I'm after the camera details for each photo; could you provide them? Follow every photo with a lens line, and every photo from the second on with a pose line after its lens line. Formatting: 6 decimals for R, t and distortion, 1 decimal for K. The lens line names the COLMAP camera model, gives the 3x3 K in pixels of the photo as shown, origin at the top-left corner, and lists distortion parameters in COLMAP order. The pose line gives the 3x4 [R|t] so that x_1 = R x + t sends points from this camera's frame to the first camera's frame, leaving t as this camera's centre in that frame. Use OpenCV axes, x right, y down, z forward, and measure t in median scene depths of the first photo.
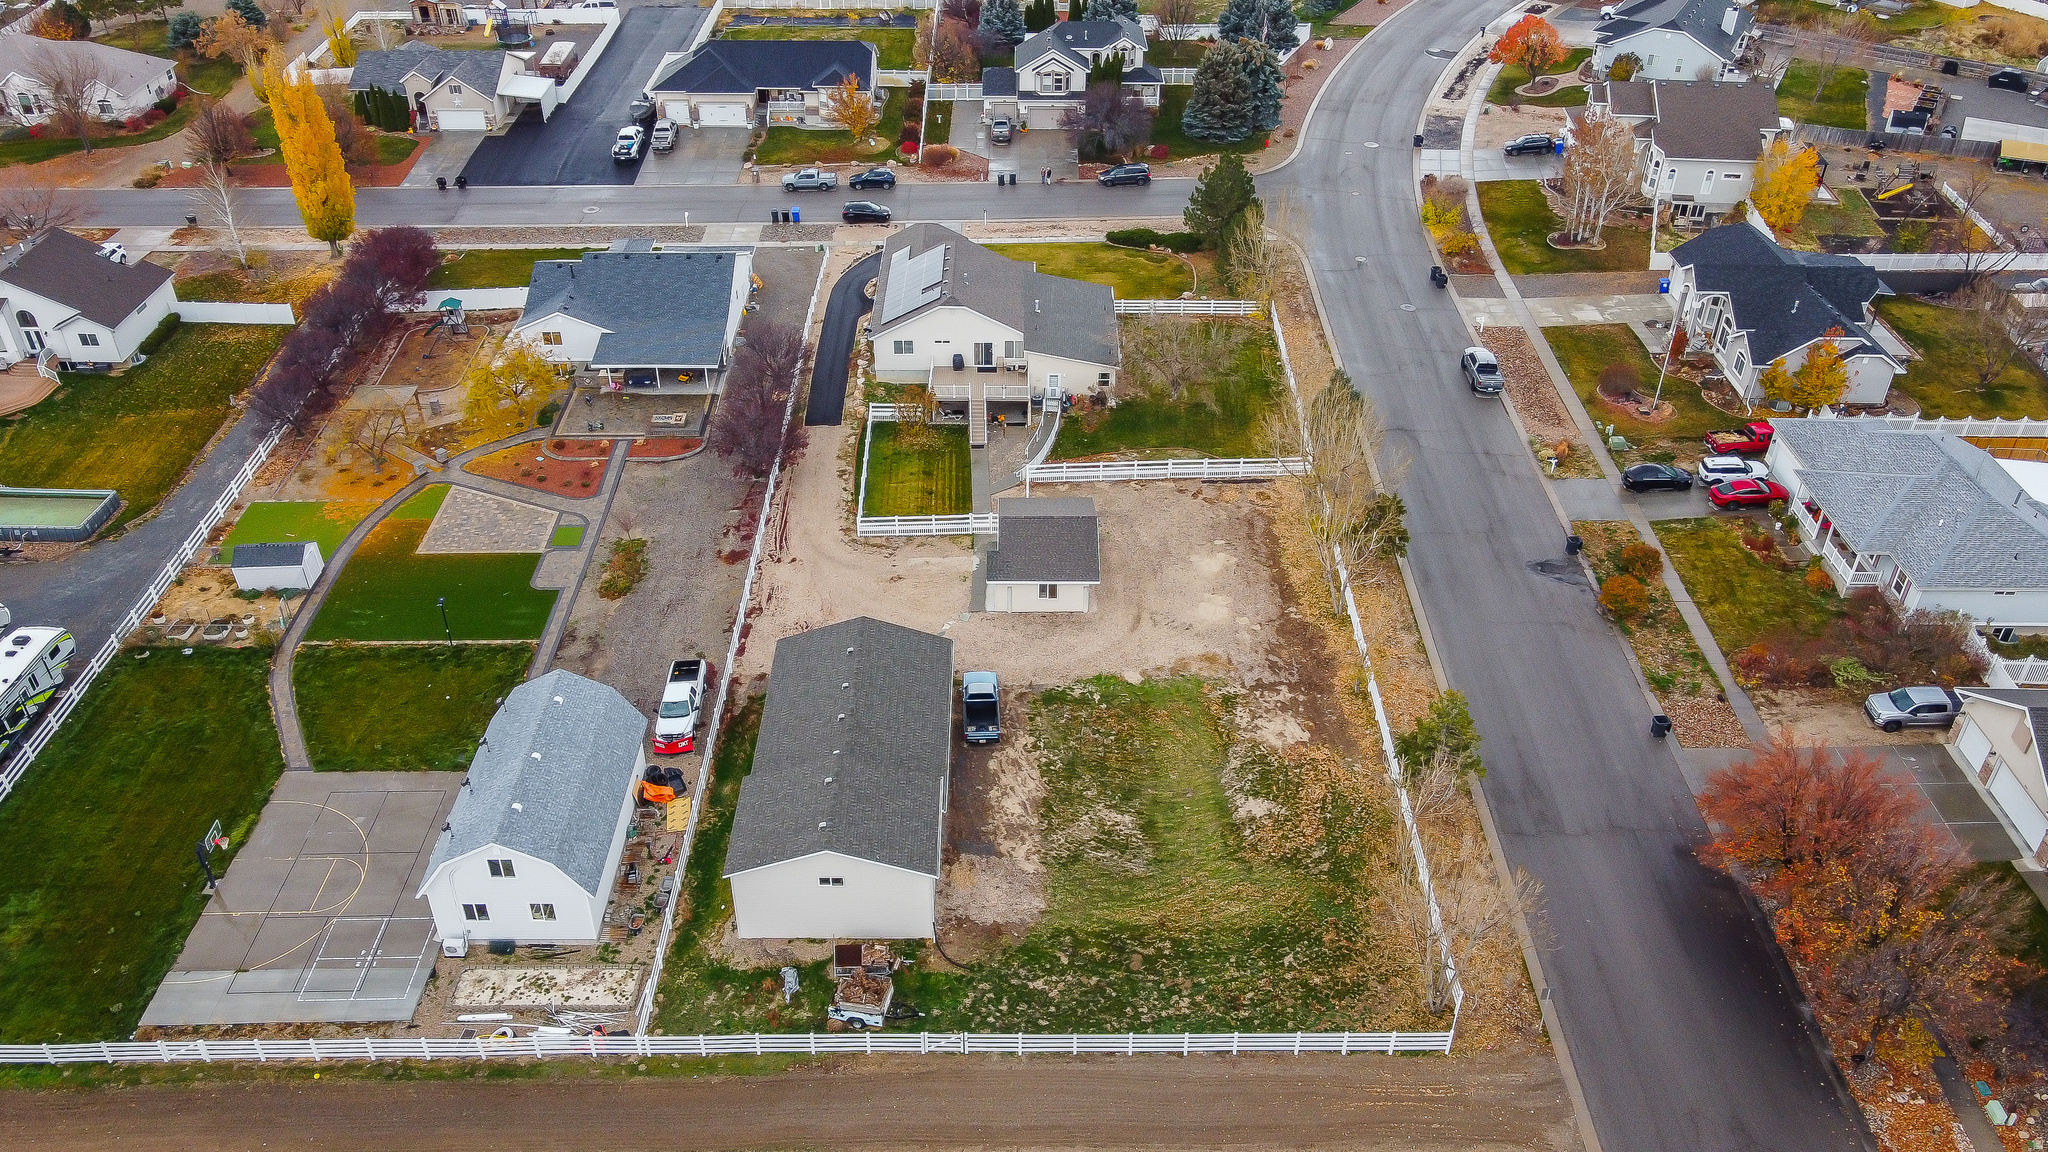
lens RADIAL K [[1415.4, 0, 1024.0], [0, 1415.4, 576.0], [0, 0, 1]] dist [0.002338, 0.023521]
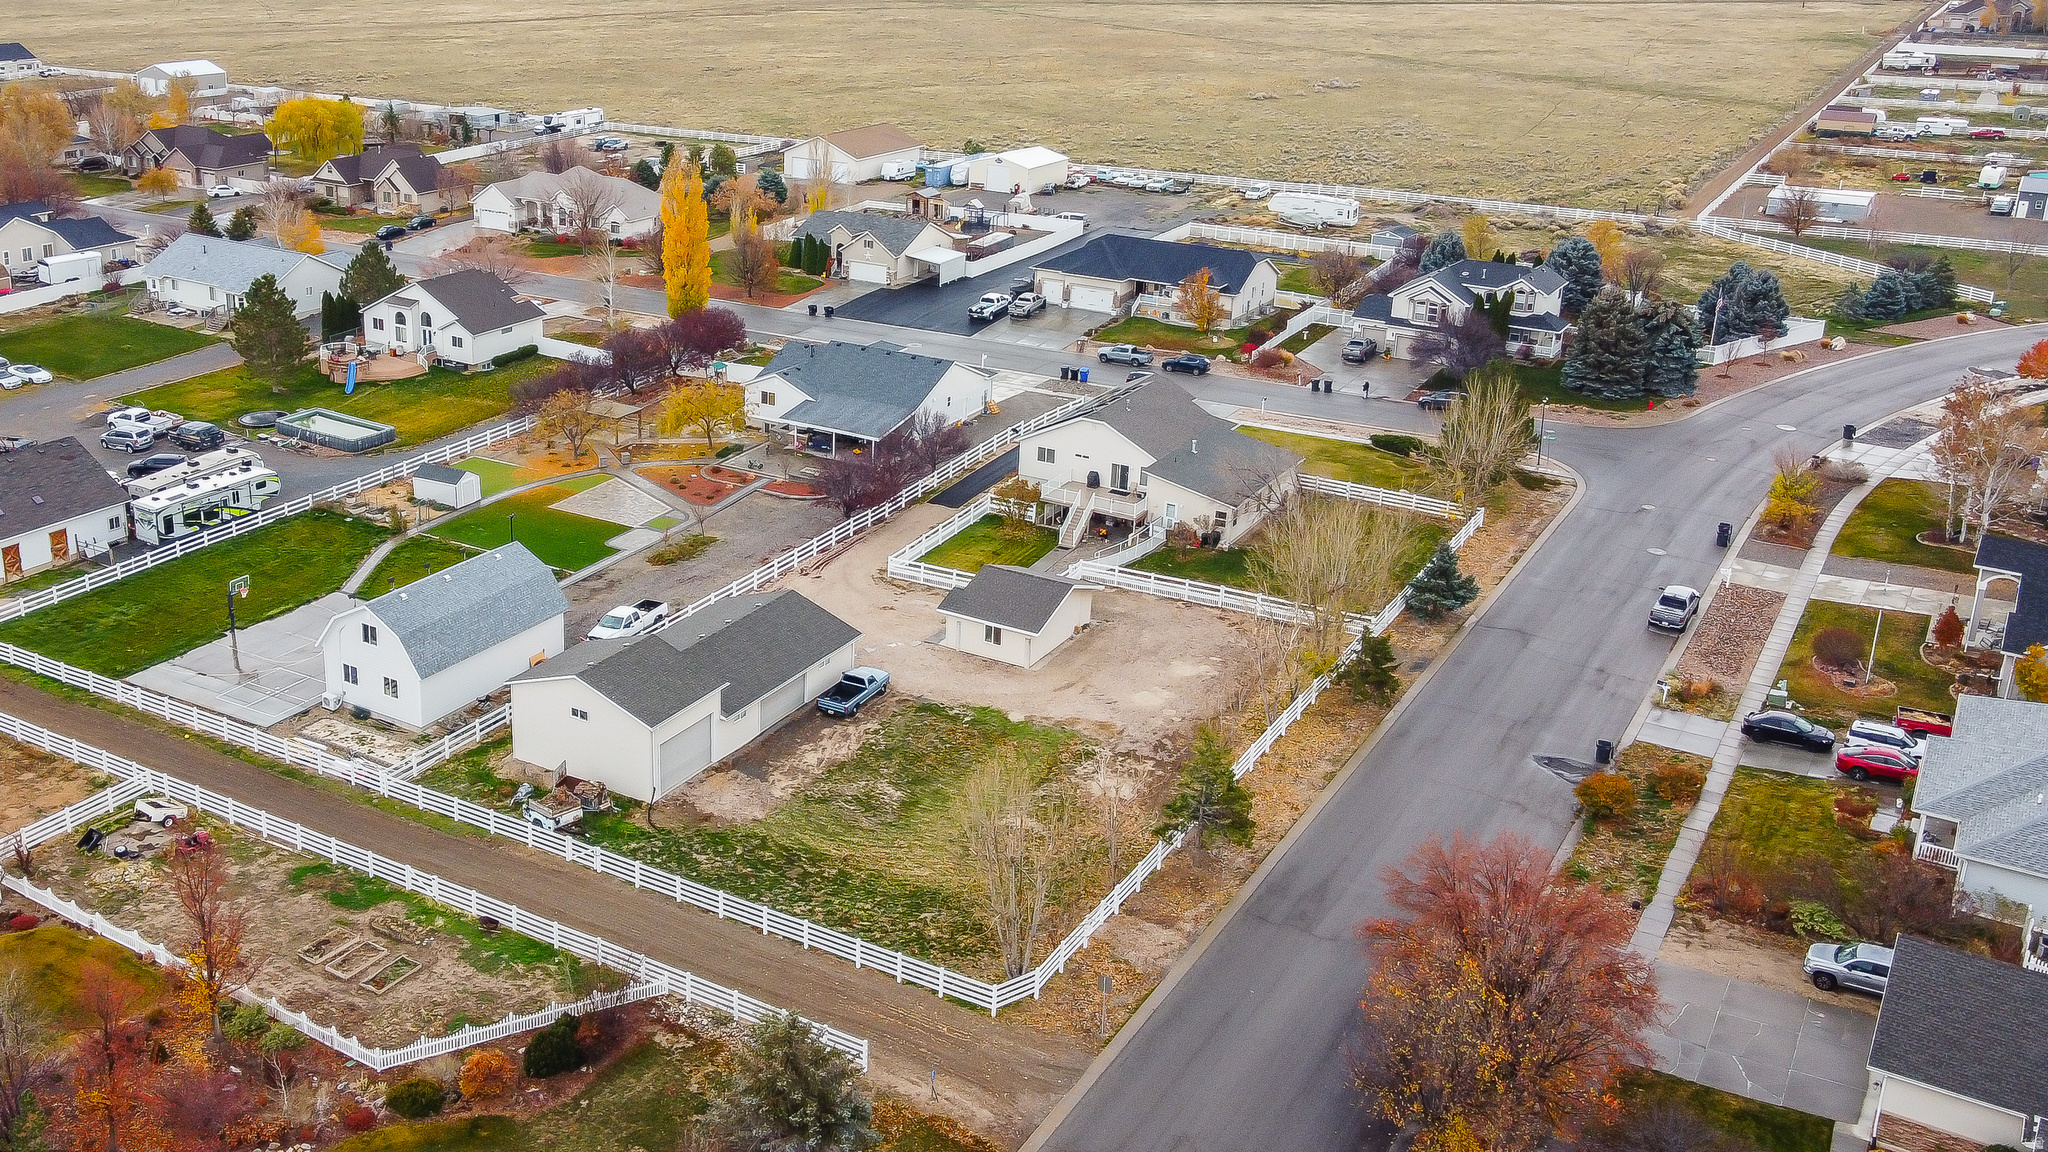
lens RADIAL K [[1796.6, 0, 1024.0], [0, 1796.6, 576.0], [0, 0, 1]] dist [0.000150, 0.006416]
pose [[0.868911, 0.184328, -0.459366, 0.505578], [-0.306742, 0.928904, -0.207477, 0.188994], [0.388463, 0.321186, 0.863676, -0.083043]]
